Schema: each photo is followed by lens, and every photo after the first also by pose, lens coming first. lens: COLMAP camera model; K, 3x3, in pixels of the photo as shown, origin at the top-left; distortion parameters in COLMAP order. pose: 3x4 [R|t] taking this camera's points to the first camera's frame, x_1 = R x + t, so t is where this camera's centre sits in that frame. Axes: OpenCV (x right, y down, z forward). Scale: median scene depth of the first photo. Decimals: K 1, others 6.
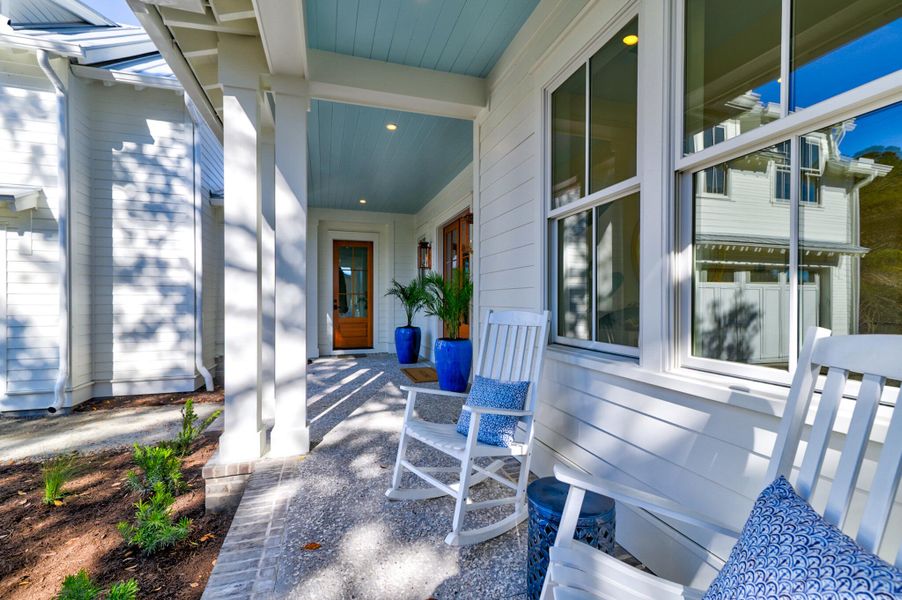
lens RADIAL K [[405.4, 0, 450.2], [0, 405.4, 302.0], [0, 0, 1]] dist [0.007144, -0.000200]
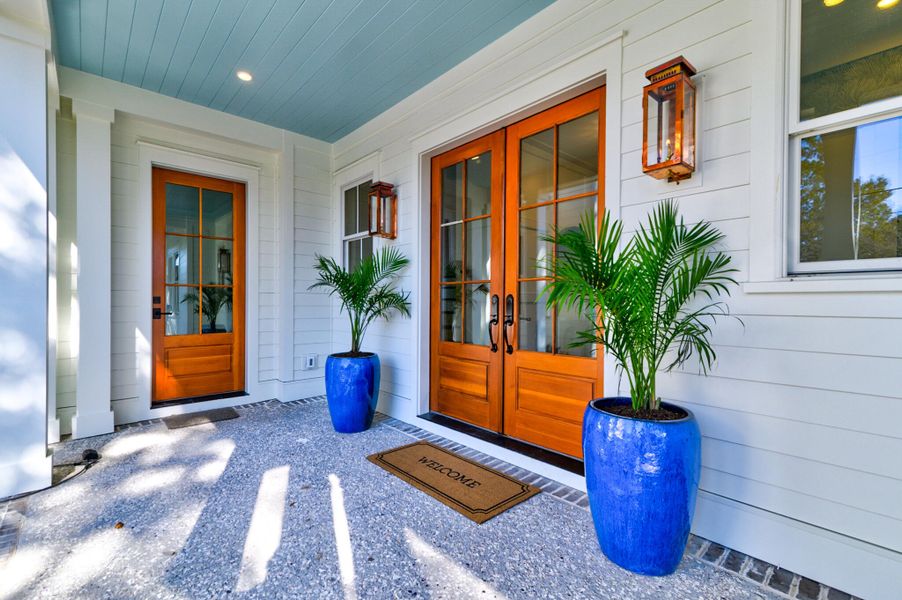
lens RADIAL K [[405.4, 0, 450.2], [0, 405.4, 302.0], [0, 0, 1]] dist [0.007144, -0.000200]
pose [[0.908510, -0.002574, 0.417855, -0.179721], [0.002381, 0.999997, 0.000984, -0.000871], [-0.417856, 0.000101, 0.908513, 0.454901]]
